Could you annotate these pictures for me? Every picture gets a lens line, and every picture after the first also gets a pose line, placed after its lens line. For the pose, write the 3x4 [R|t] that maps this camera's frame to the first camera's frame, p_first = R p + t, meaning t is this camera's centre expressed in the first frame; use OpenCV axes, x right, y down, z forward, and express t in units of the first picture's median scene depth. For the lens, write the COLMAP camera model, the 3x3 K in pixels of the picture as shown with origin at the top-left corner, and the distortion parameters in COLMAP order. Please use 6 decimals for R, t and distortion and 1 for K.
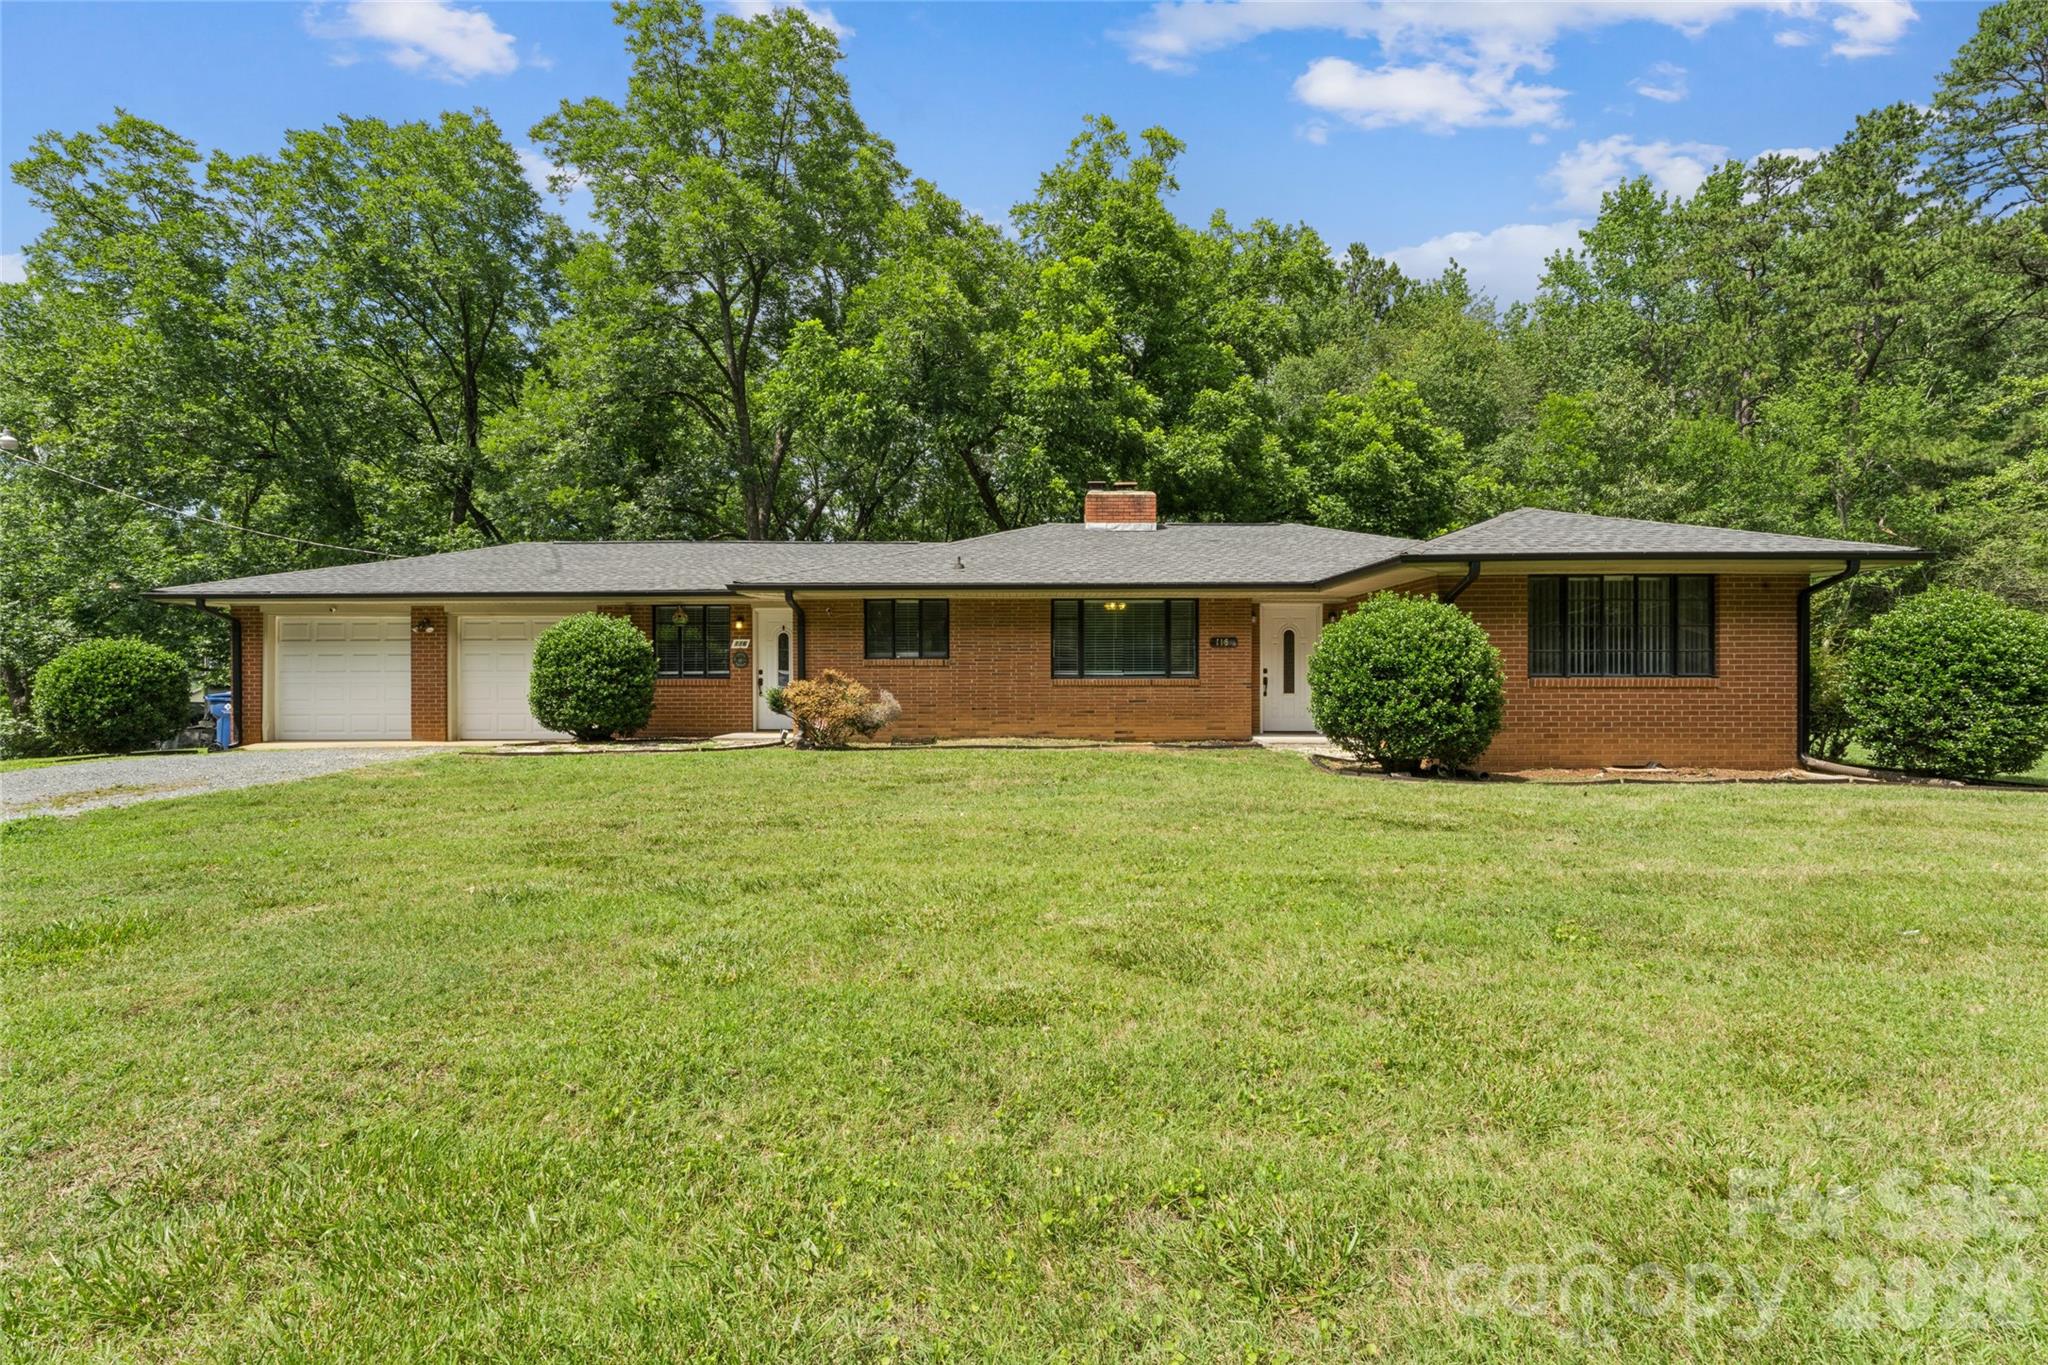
lens RADIAL K [[917.9, 0, 1024.0], [0, 917.9, 682.5], [0, 0, 1]] dist [0.000939, 0.000086]
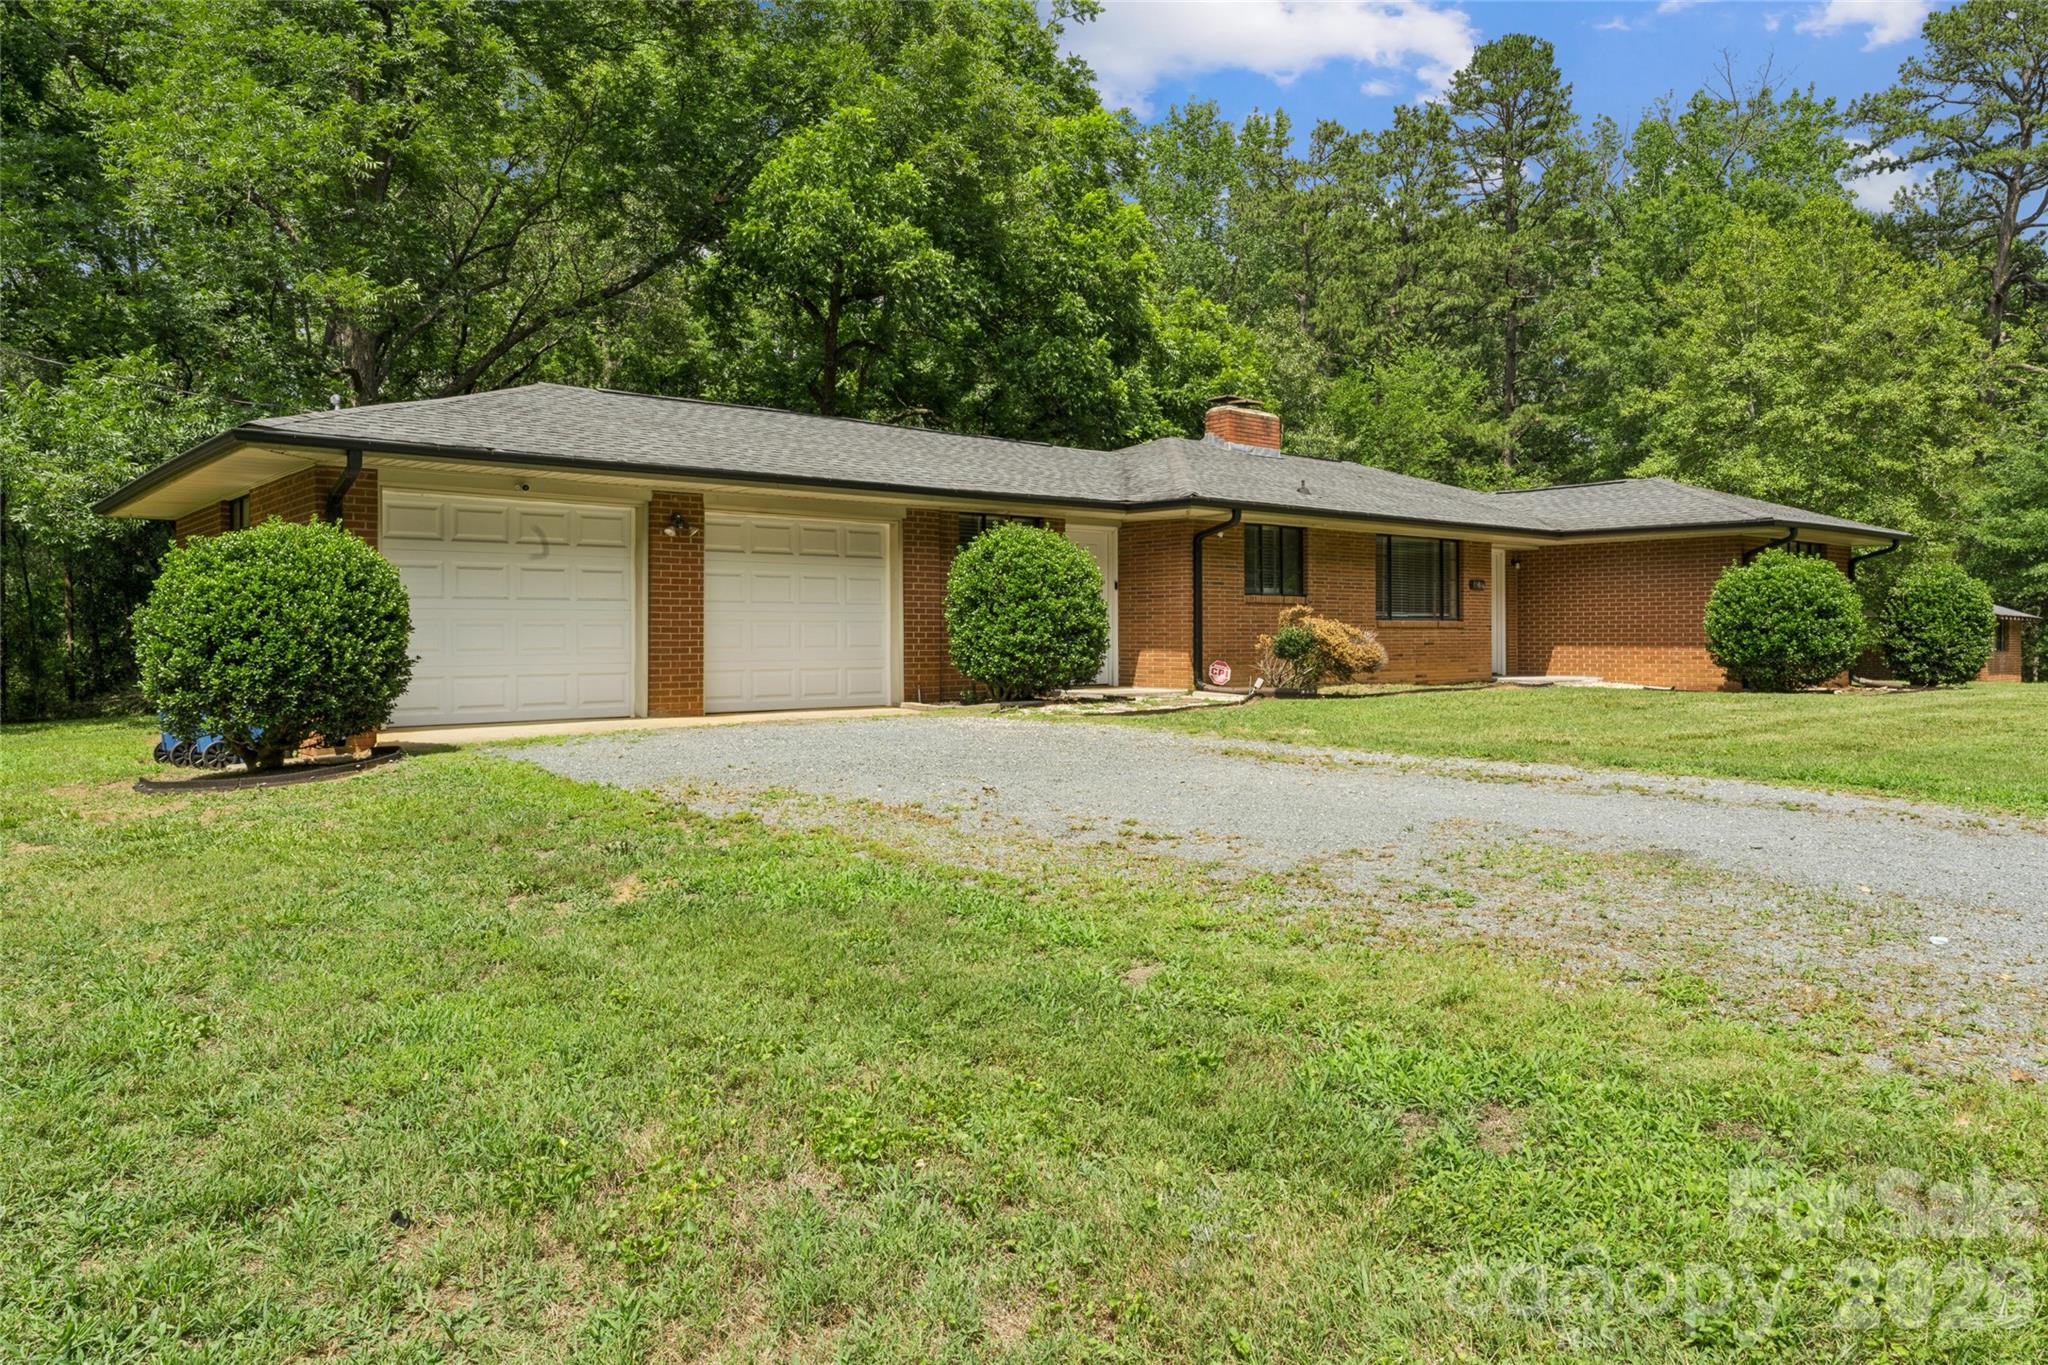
lens RADIAL K [[1314.5, 0, 1024.0], [0, 1314.5, 682.5], [0, 0, 1]] dist [0.001499, 0.000851]
pose [[0.763619, -0.024125, 0.645216, -1.029354], [0.003298, 0.999434, 0.033467, 0.013008], [-0.645659, -0.023428, 0.763266, 0.195987]]
